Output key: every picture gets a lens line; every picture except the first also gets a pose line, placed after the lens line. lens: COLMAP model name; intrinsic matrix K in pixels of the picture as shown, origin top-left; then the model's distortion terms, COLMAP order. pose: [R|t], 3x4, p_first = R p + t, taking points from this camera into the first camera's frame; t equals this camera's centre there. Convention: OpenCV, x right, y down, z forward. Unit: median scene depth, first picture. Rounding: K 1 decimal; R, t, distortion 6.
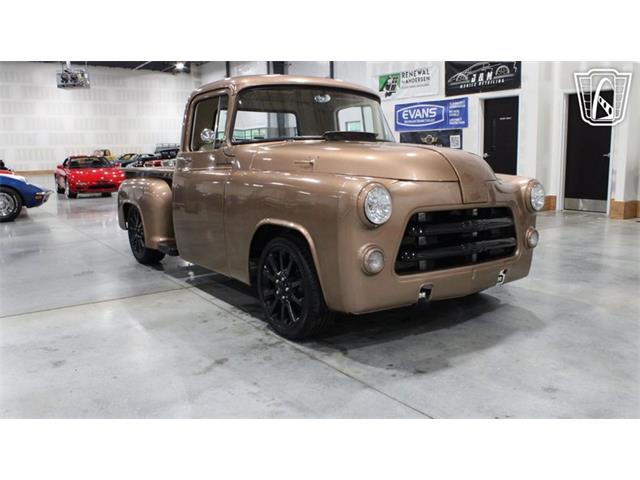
lens RADIAL K [[533.2, 0, 320.0], [0, 533.2, 240.0], [0, 0, 1]] dist [-0.161723, 0.135806]
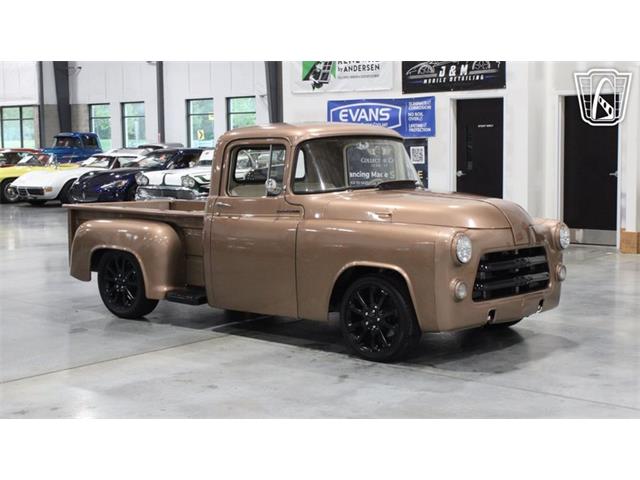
lens RADIAL K [[1011.6, 0, 320.0], [0, 1011.6, 240.0], [0, 0, 1]] dist [-0.031772, -0.057059]
pose [[0.973749, -0.020434, 0.226705, -0.226081], [0.034962, 0.997571, -0.060255, 0.014780], [-0.224923, 0.066599, 0.972098, -0.387028]]
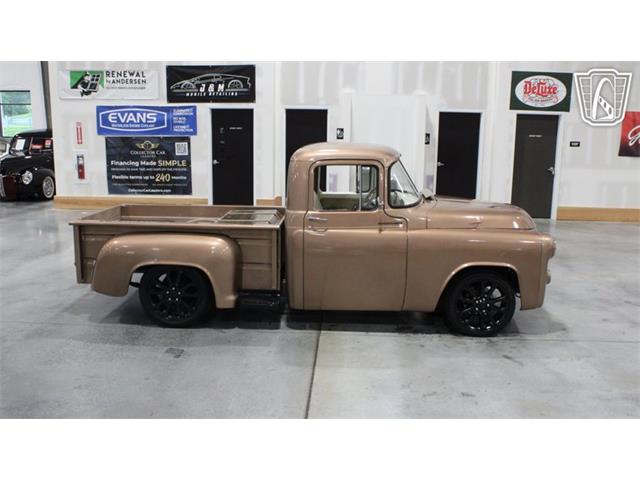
lens RADIAL K [[602.3, 0, 320.0], [0, 602.3, 240.0], [0, 0, 1]] dist [-0.097636, 0.010074]
pose [[0.622630, -0.133068, 0.771119, -0.541919], [0.104431, 0.990750, 0.086648, -0.096059], [-0.775517, 0.026579, 0.630767, 0.087098]]
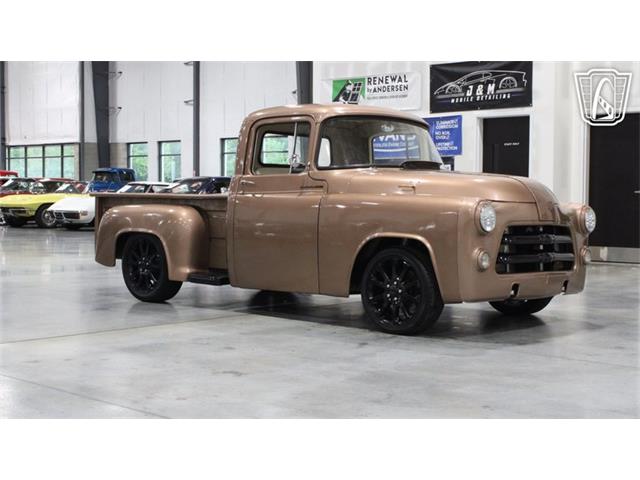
lens RADIAL K [[982.9, 0, 320.0], [0, 982.9, 240.0], [0, 0, 1]] dist [-0.050976, -0.008042]
pose [[0.980219, 0.011687, 0.197570, -0.215119], [0.010976, 0.993509, -0.113224, 0.072063], [-0.197611, 0.113153, 0.973728, -0.357251]]
